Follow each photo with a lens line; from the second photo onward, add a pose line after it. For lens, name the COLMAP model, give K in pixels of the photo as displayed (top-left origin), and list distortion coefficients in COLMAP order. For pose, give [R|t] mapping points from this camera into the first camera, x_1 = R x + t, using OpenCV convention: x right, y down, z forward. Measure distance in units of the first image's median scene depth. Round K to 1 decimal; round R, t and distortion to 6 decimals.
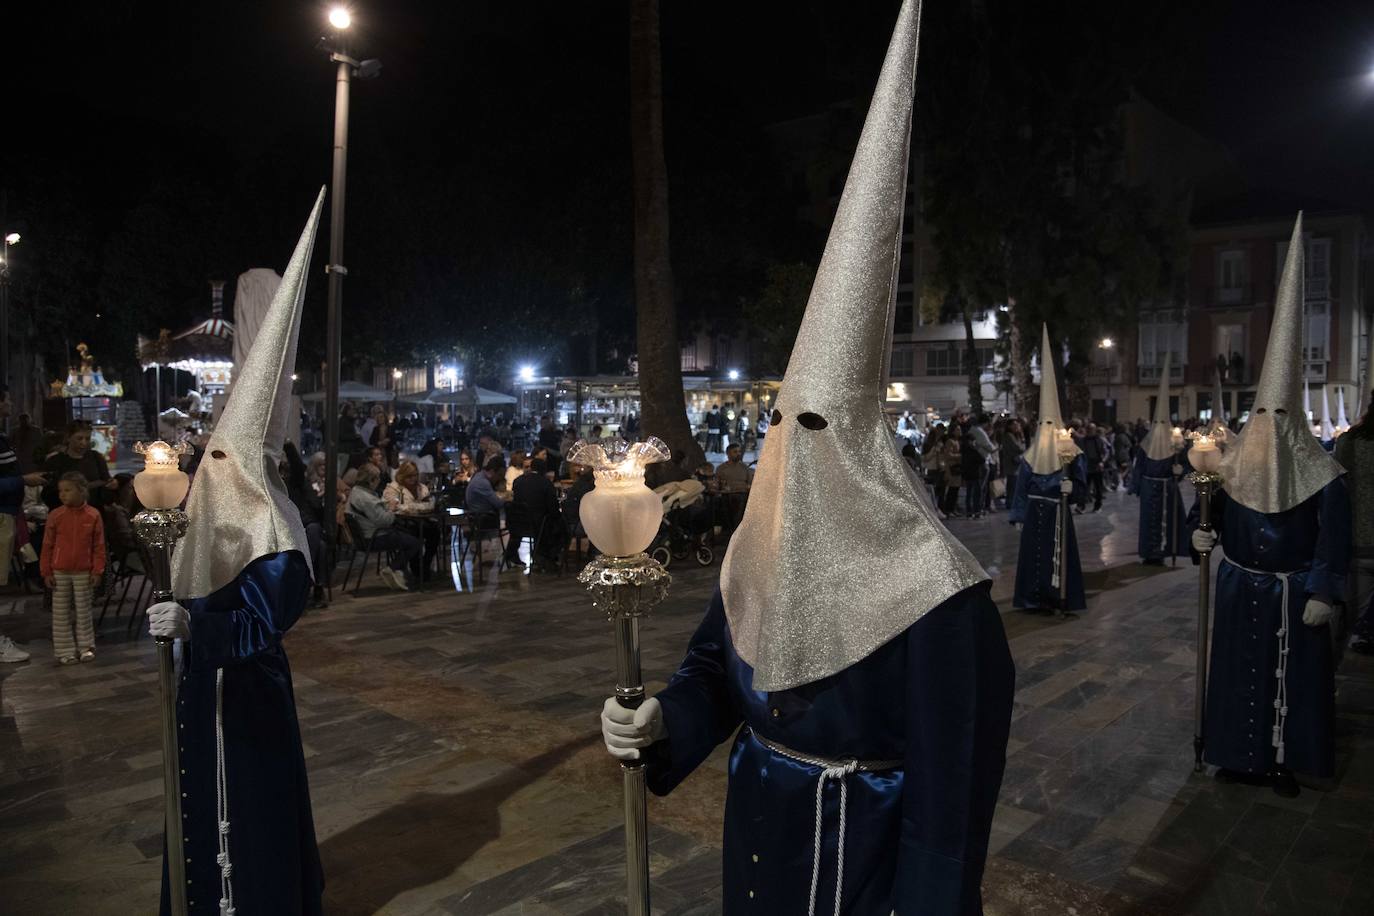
lens RADIAL K [[939.4, 0, 689.7], [0, 939.4, 465.7], [0, 0, 1]] dist [-0.112181, 0.065954]
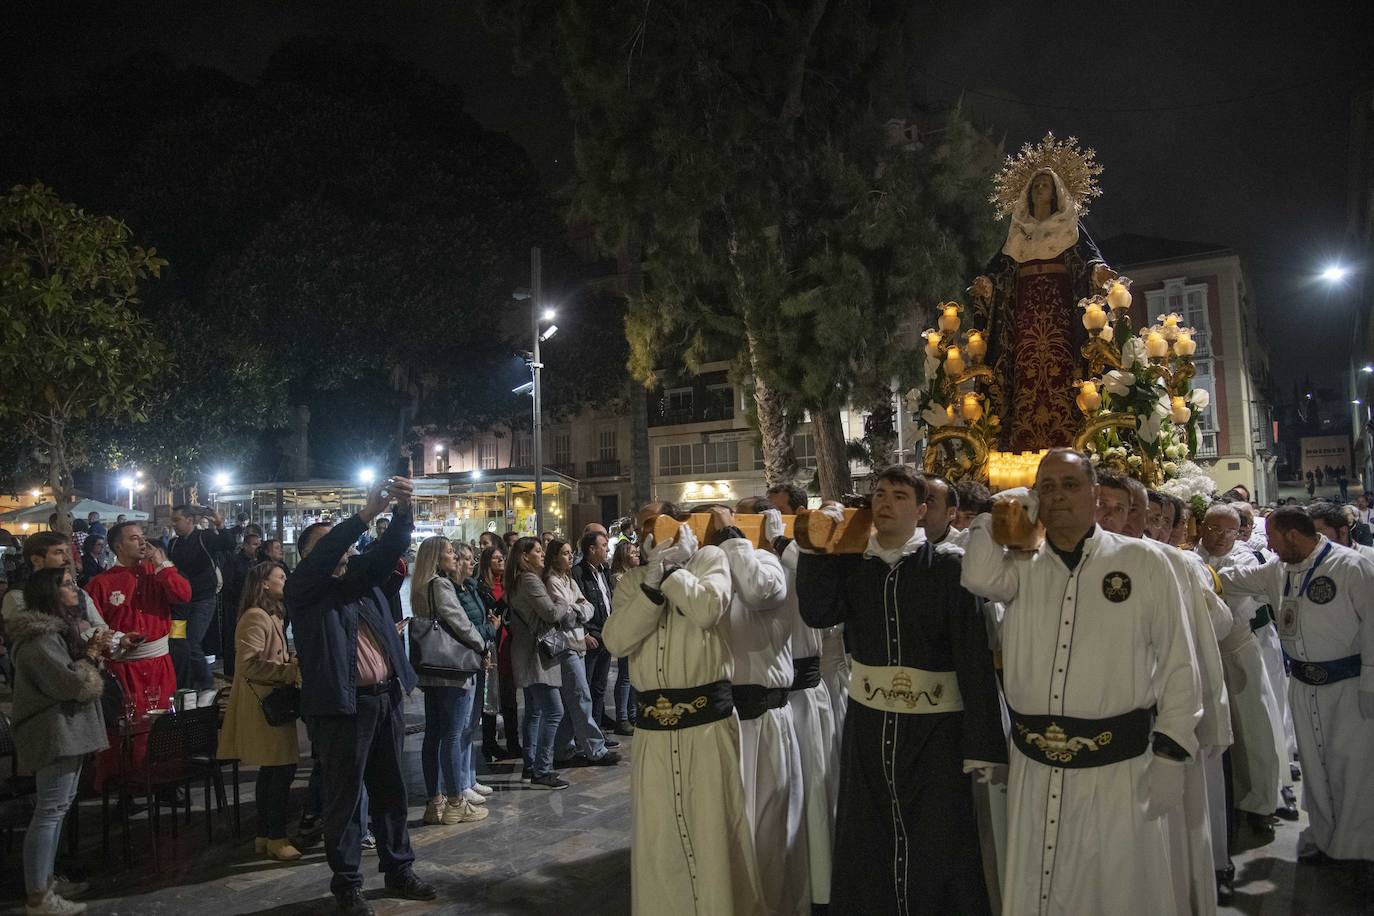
lens RADIAL K [[939.4, 0, 689.7], [0, 939.4, 465.7], [0, 0, 1]] dist [-0.112181, 0.065954]
pose [[0.994615, -0.028403, 0.099669, 0.150175], [0.039396, 0.993136, -0.110130, -0.013499], [-0.095857, 0.113464, 0.988907, 0.234563]]
